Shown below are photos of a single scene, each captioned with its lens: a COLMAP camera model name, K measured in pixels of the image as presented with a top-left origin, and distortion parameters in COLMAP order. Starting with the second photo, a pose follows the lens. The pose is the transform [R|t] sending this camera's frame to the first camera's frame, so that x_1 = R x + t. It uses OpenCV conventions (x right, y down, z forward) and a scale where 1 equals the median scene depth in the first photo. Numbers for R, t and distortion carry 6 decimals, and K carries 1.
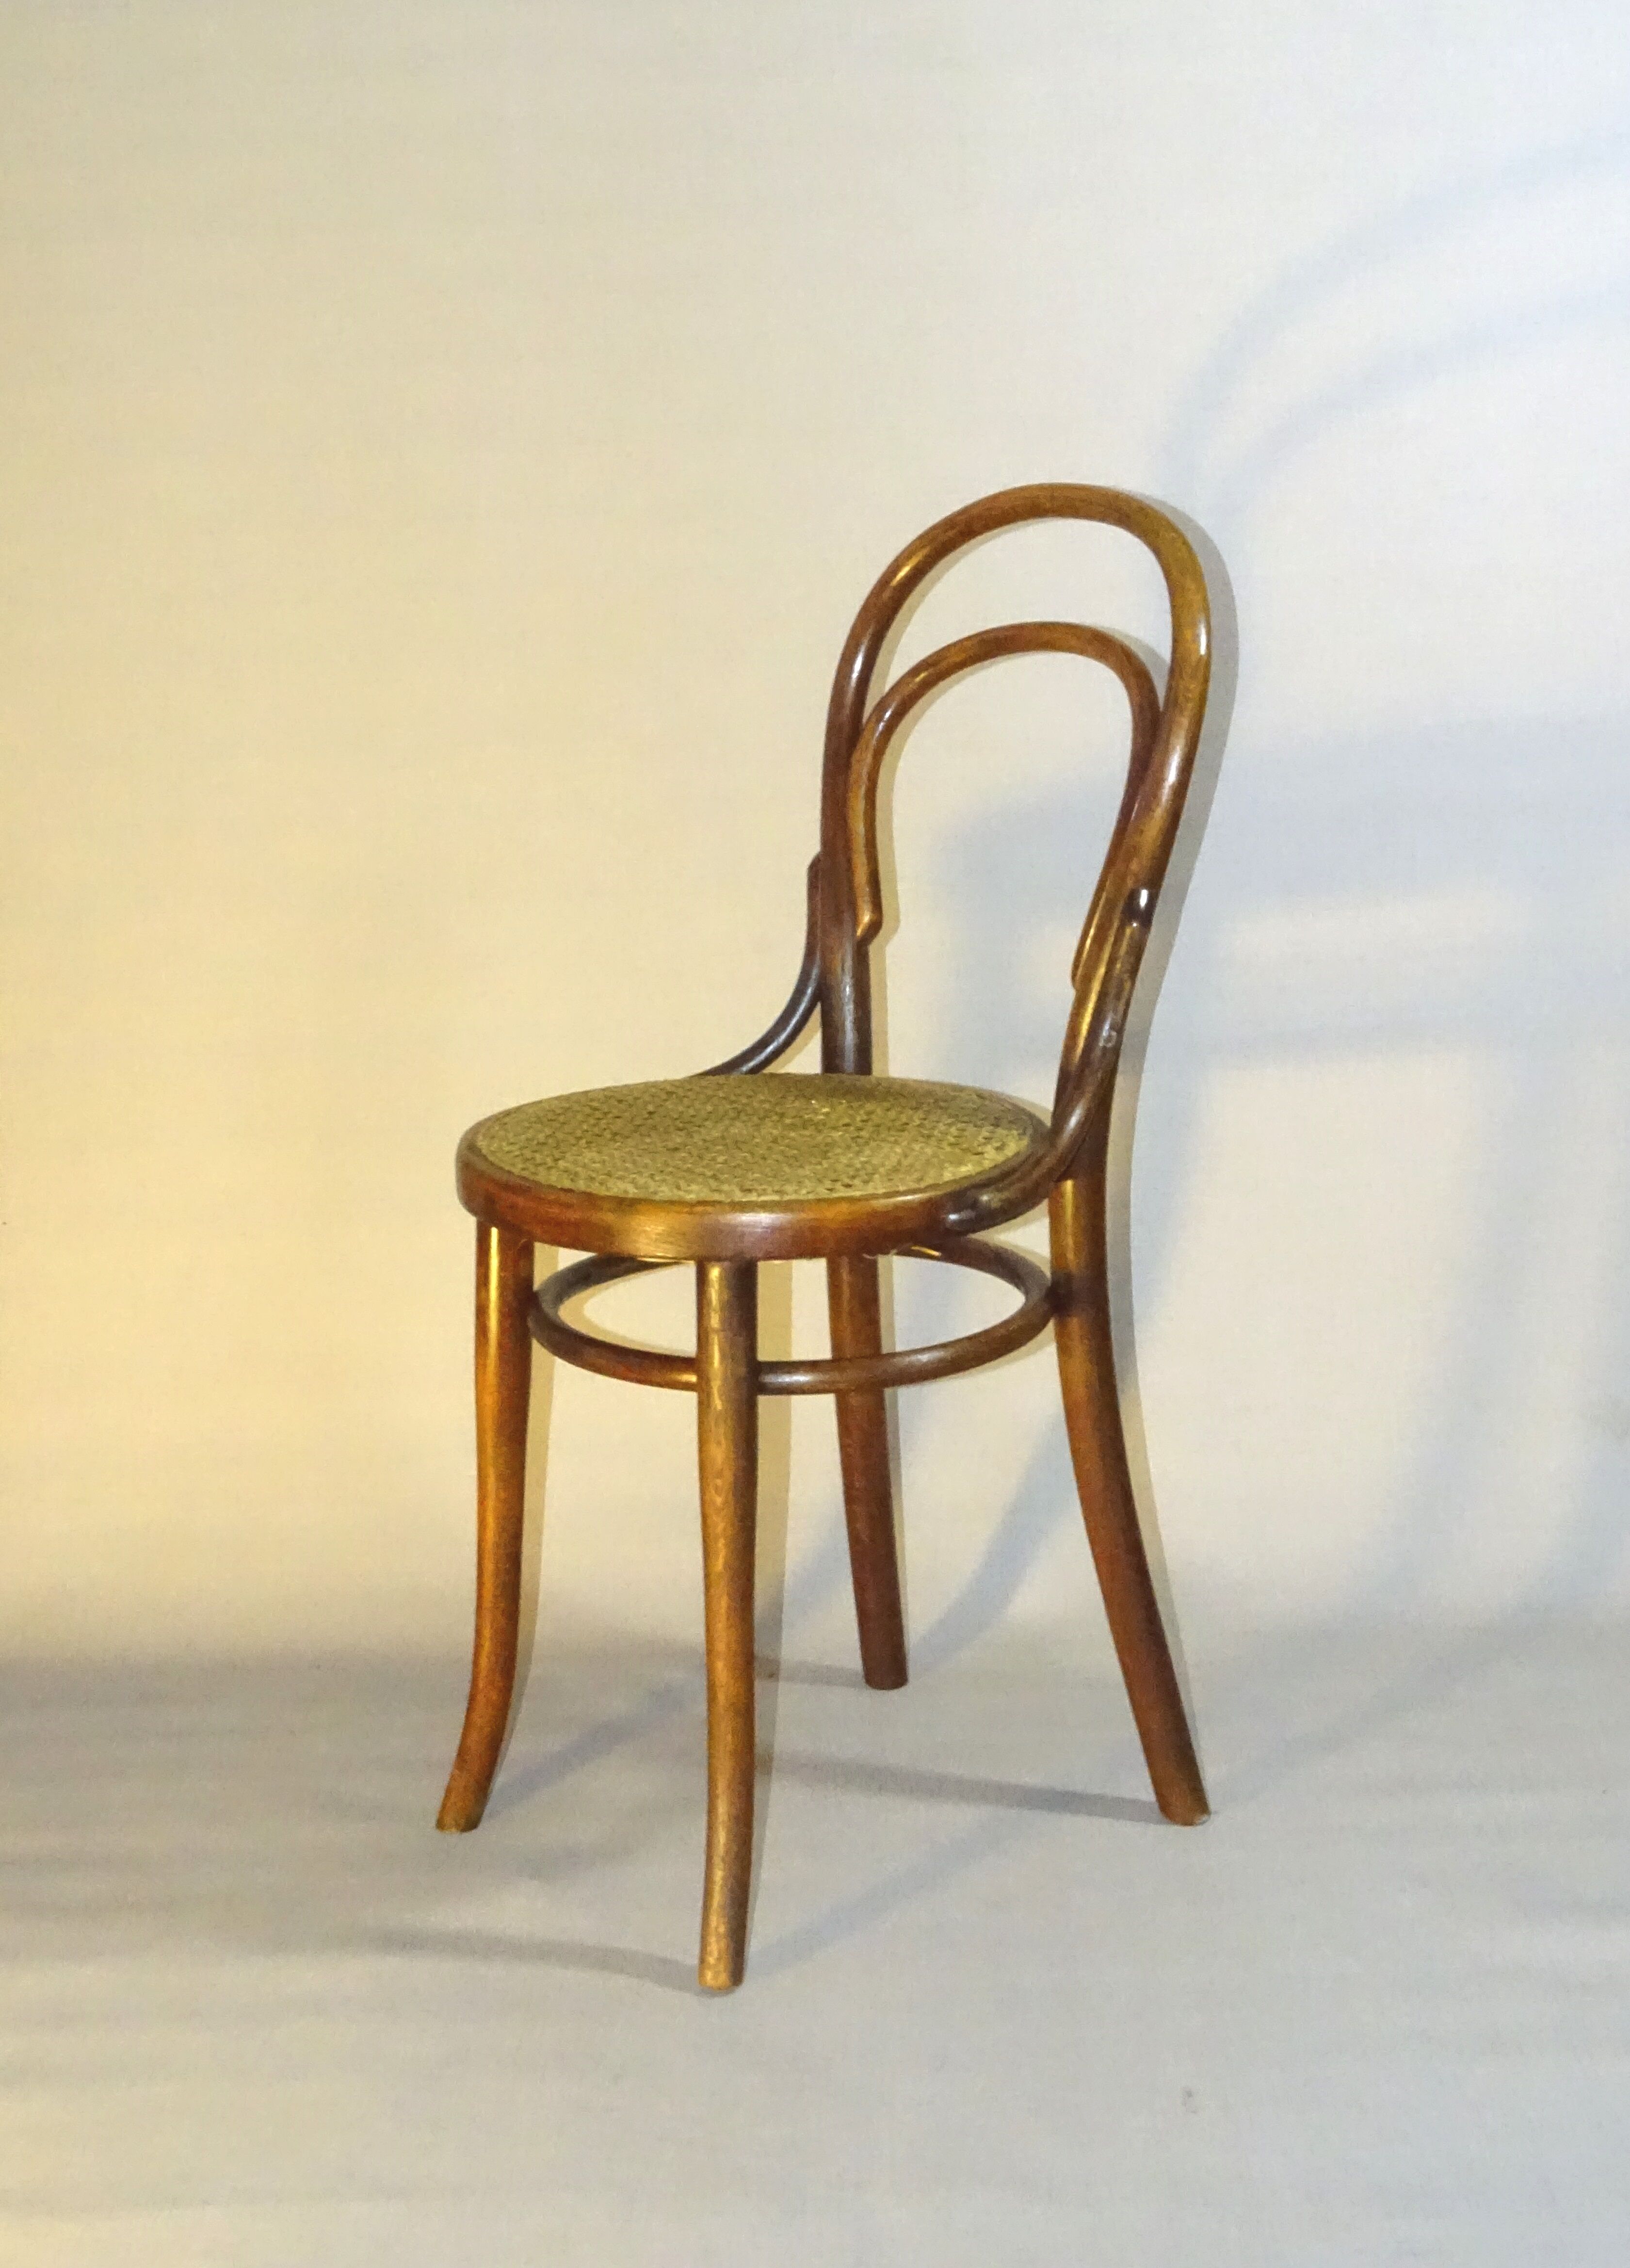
lens RADIAL K [[993.1, 0, 816.6], [0, 993.1, 1057.2], [0, 0, 1]] dist [0.015700, -0.000106]
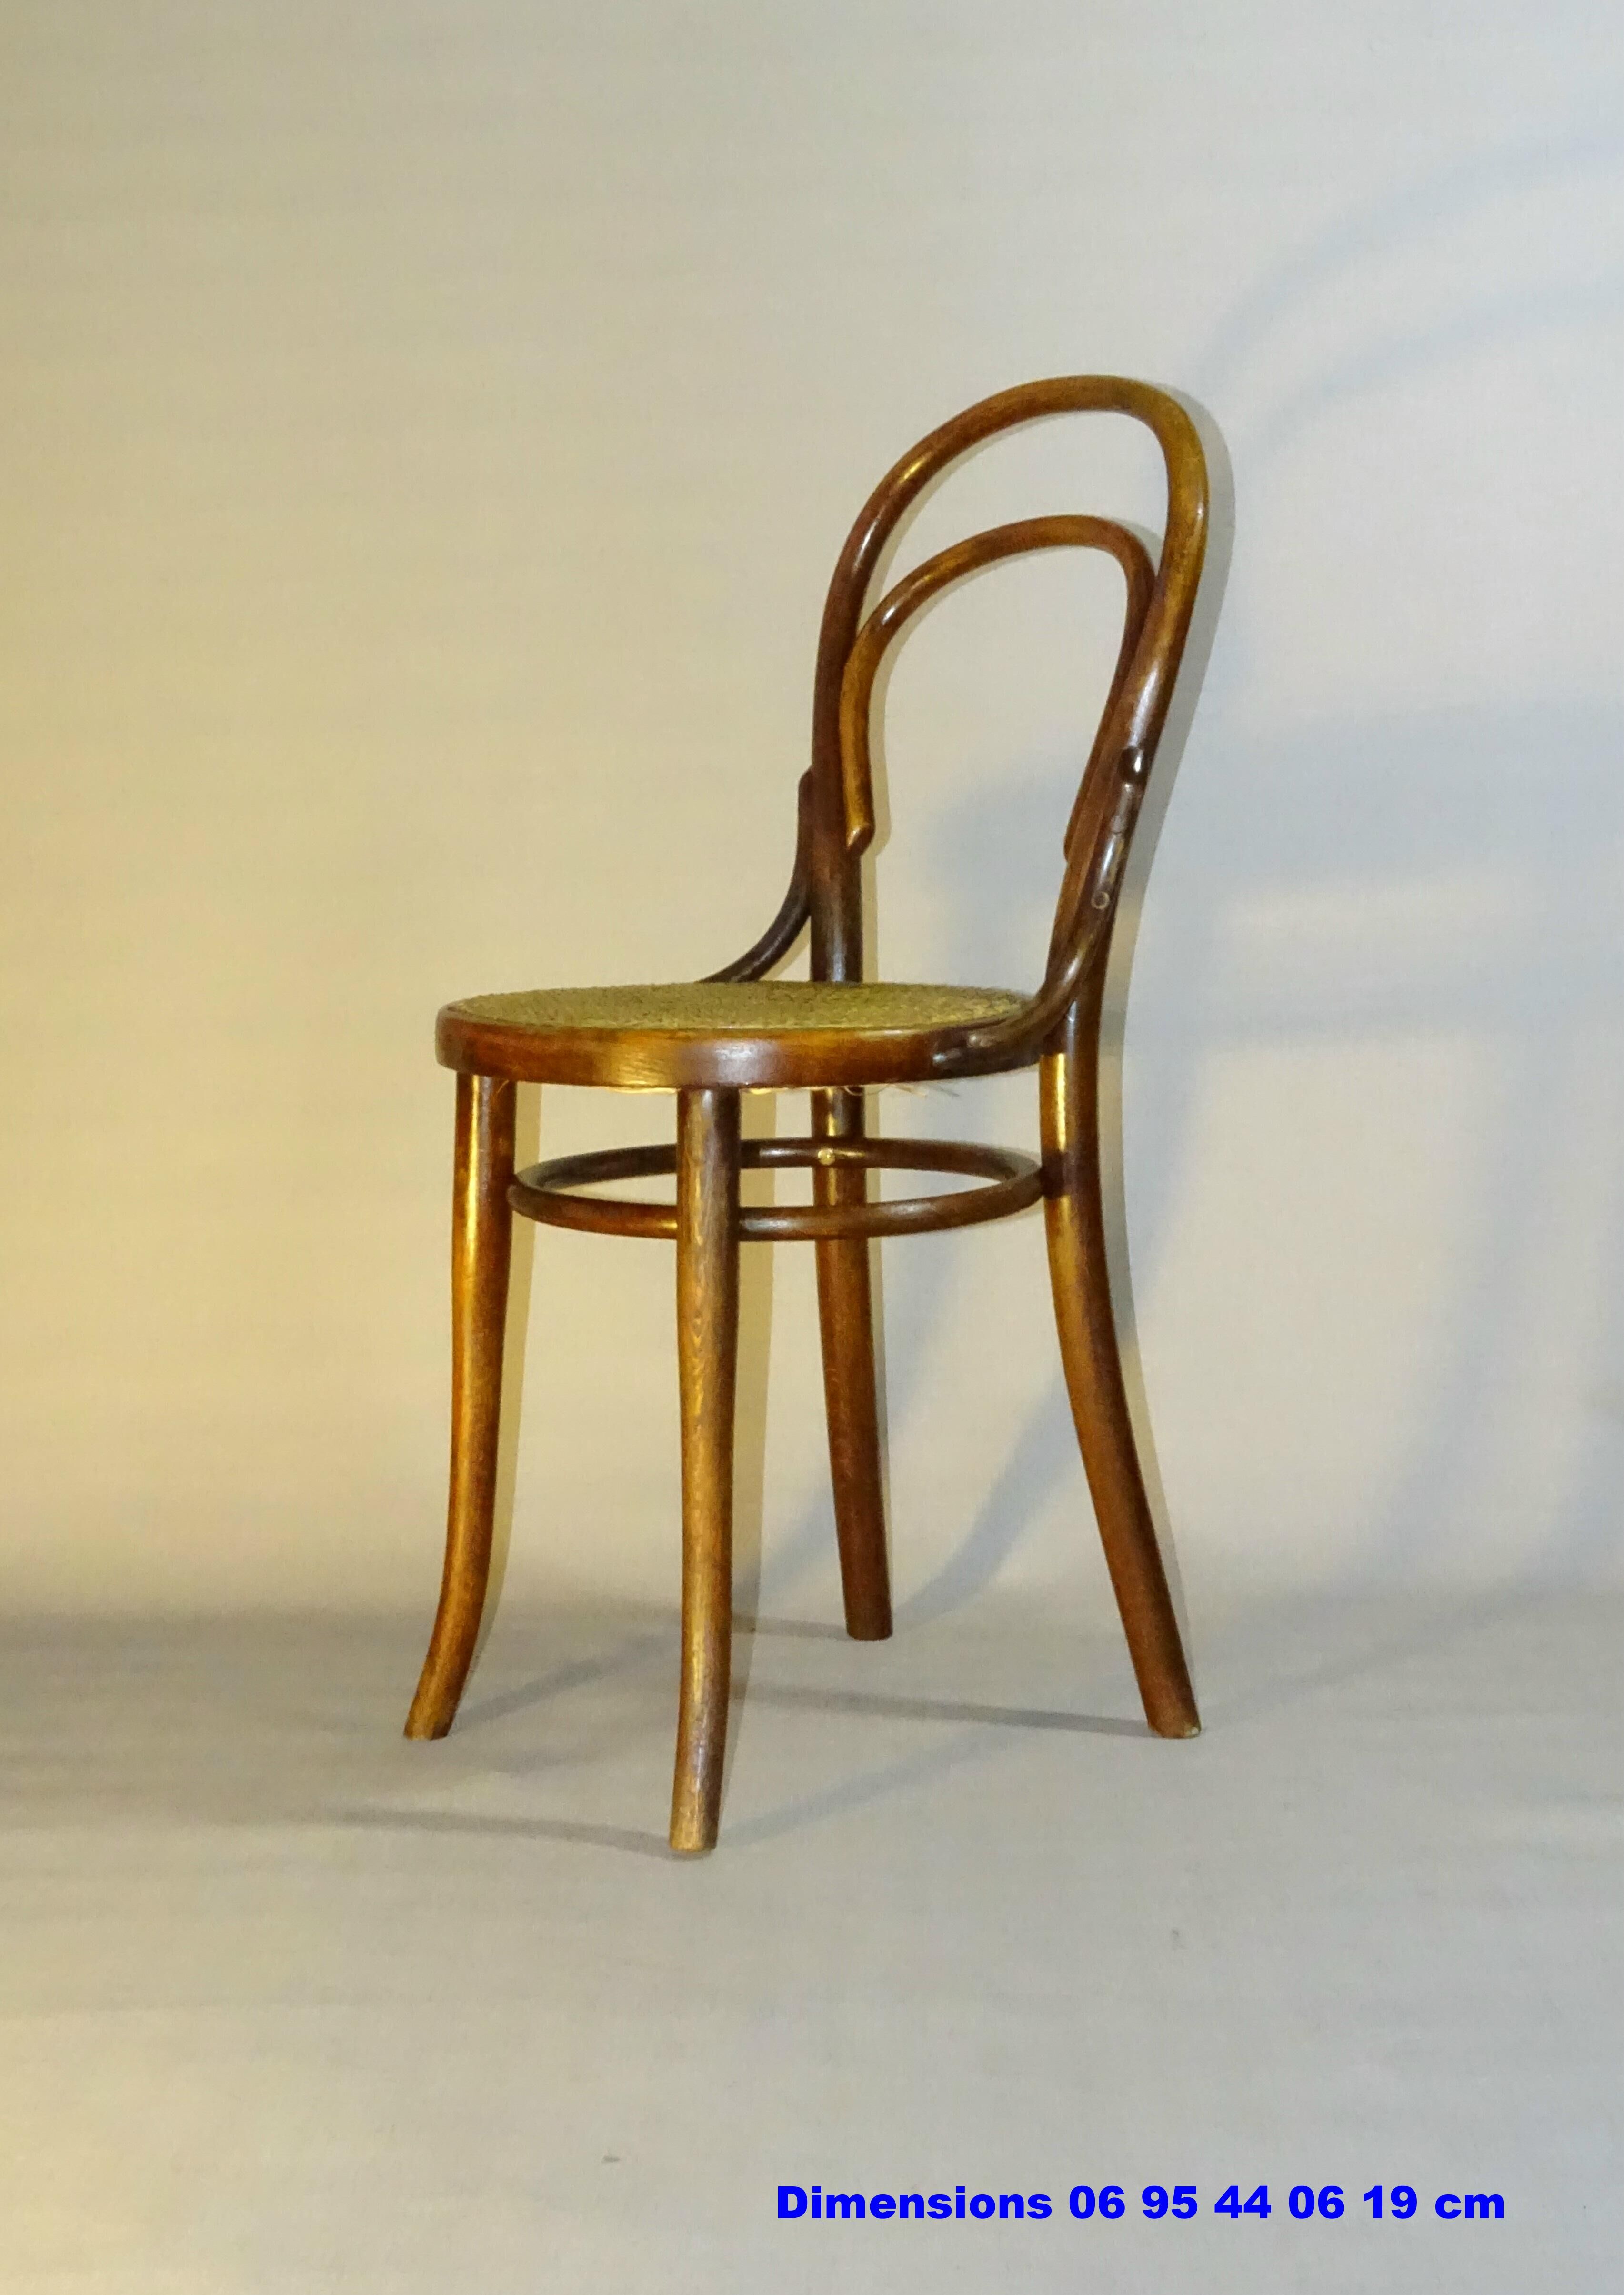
lens RADIAL K [[997.8, 0, 809.9], [0, 997.8, 1168.7], [0, 0, 1]] dist [0.015106, 0.000108]
pose [[0.999929, 0.011717, -0.002356, 0.009420], [-0.011770, 0.999641, -0.024089, 0.246025], [0.002073, 0.024115, 0.999707, 0.015100]]
